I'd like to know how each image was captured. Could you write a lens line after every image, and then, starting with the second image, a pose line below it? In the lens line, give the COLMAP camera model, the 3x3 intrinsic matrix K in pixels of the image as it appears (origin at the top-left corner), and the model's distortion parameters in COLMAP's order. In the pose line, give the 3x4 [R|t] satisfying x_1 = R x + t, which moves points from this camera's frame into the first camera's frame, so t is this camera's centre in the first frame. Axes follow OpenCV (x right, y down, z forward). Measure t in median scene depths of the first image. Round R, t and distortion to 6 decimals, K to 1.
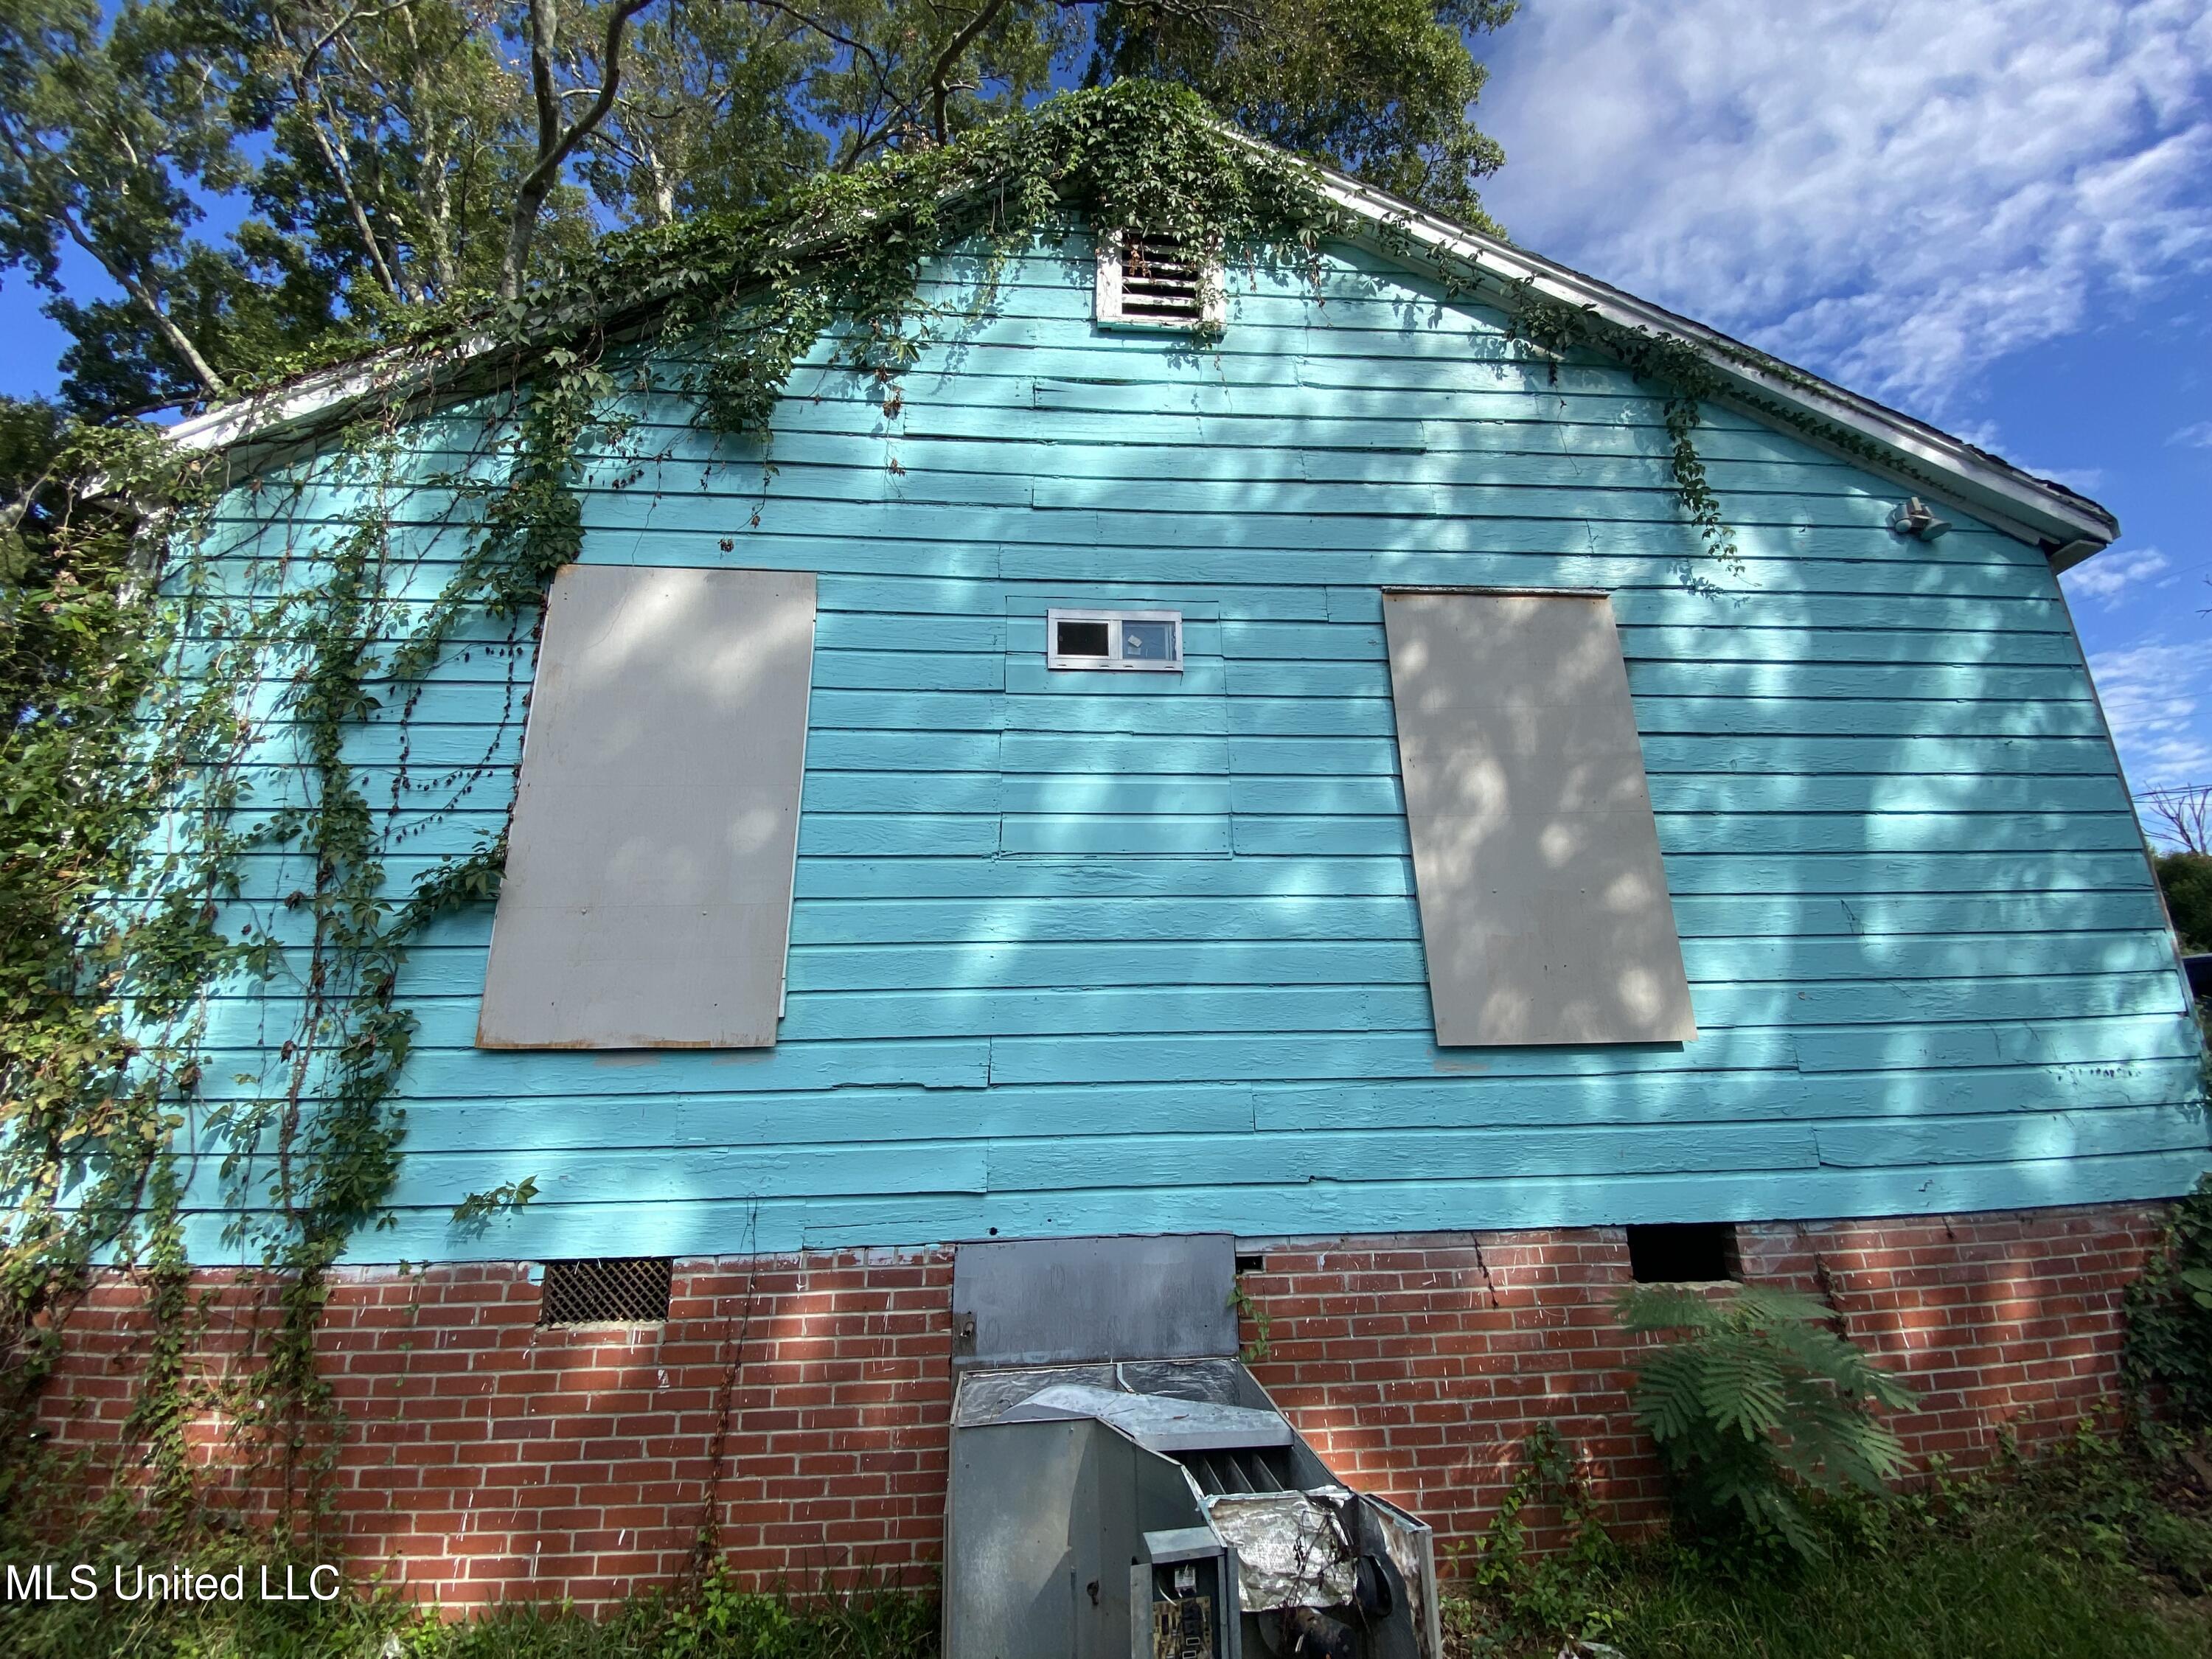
lens RADIAL K [[877.7, 0, 1105.5], [0, 877.7, 824.2], [0, 0, 1]] dist [0.002519, -0.013438]
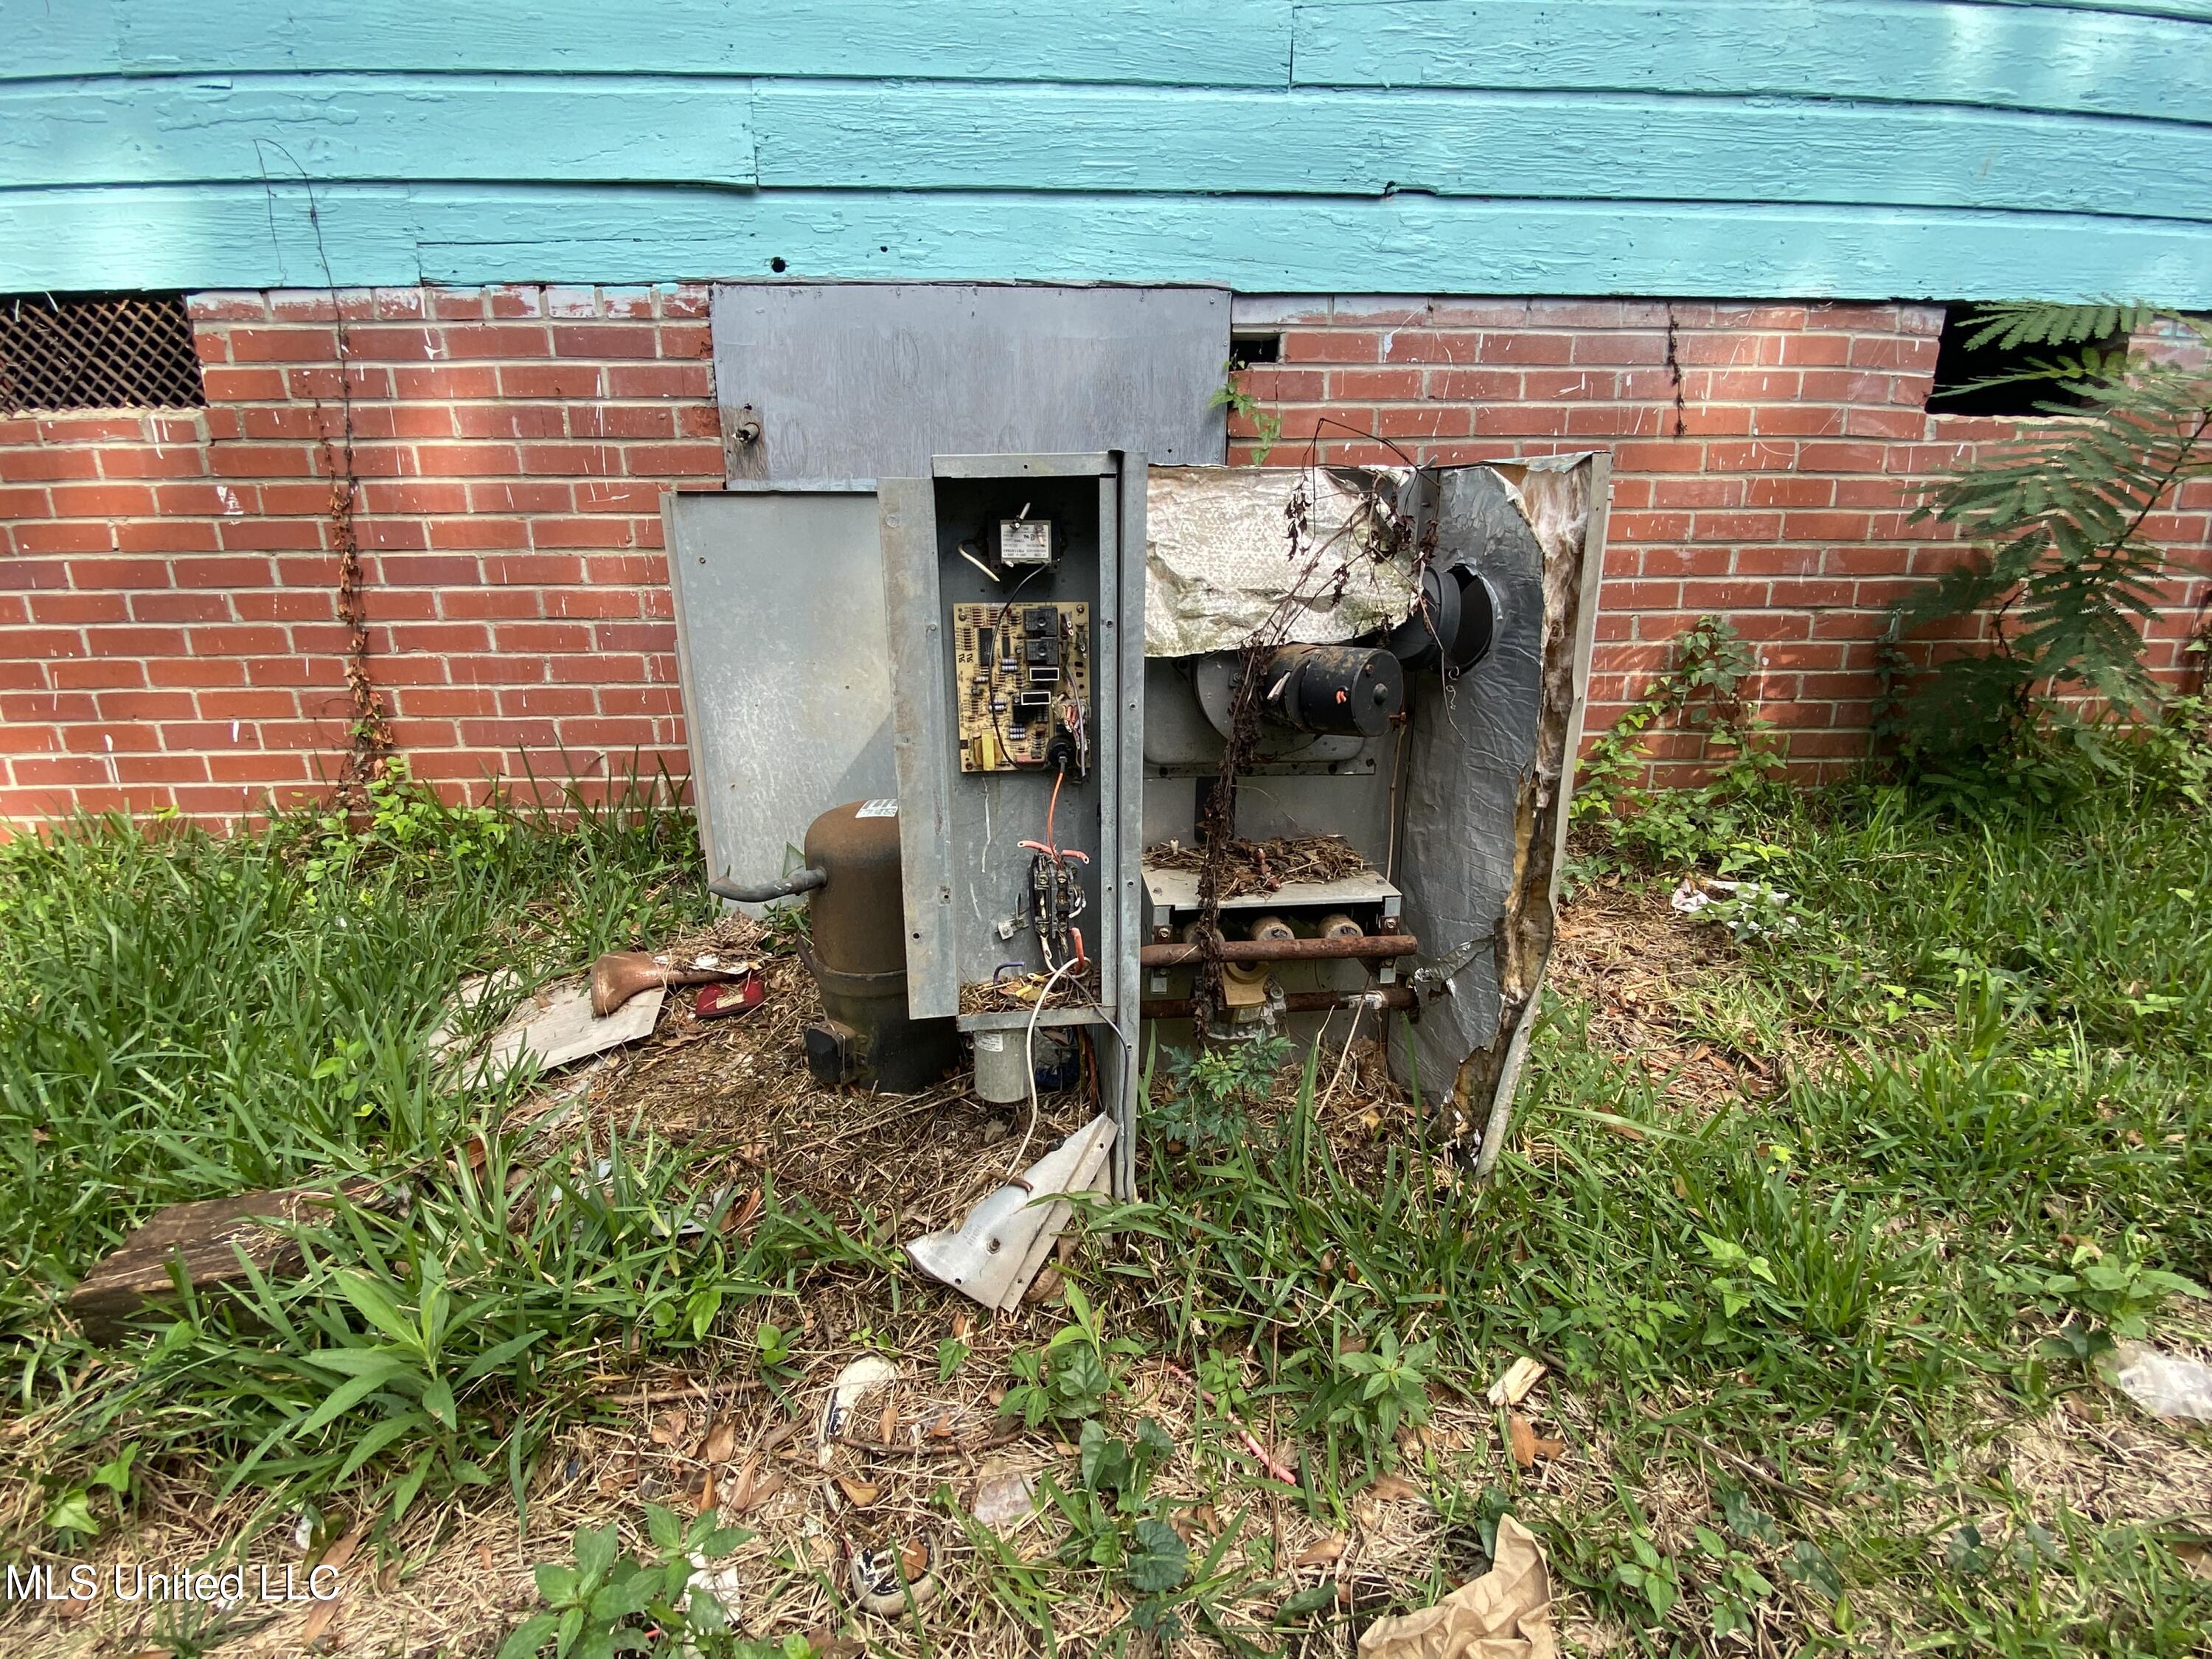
lens RADIAL K [[1026.4, 0, 1109.1], [0, 1026.4, 820.9], [0, 0, 1]] dist [0.000994, -0.013776]
pose [[0.999874, 0.014582, -0.006305, 0.085560], [-0.009165, 0.853611, 0.520830, 0.447114], [0.012977, -0.520706, 0.853637, 0.310107]]
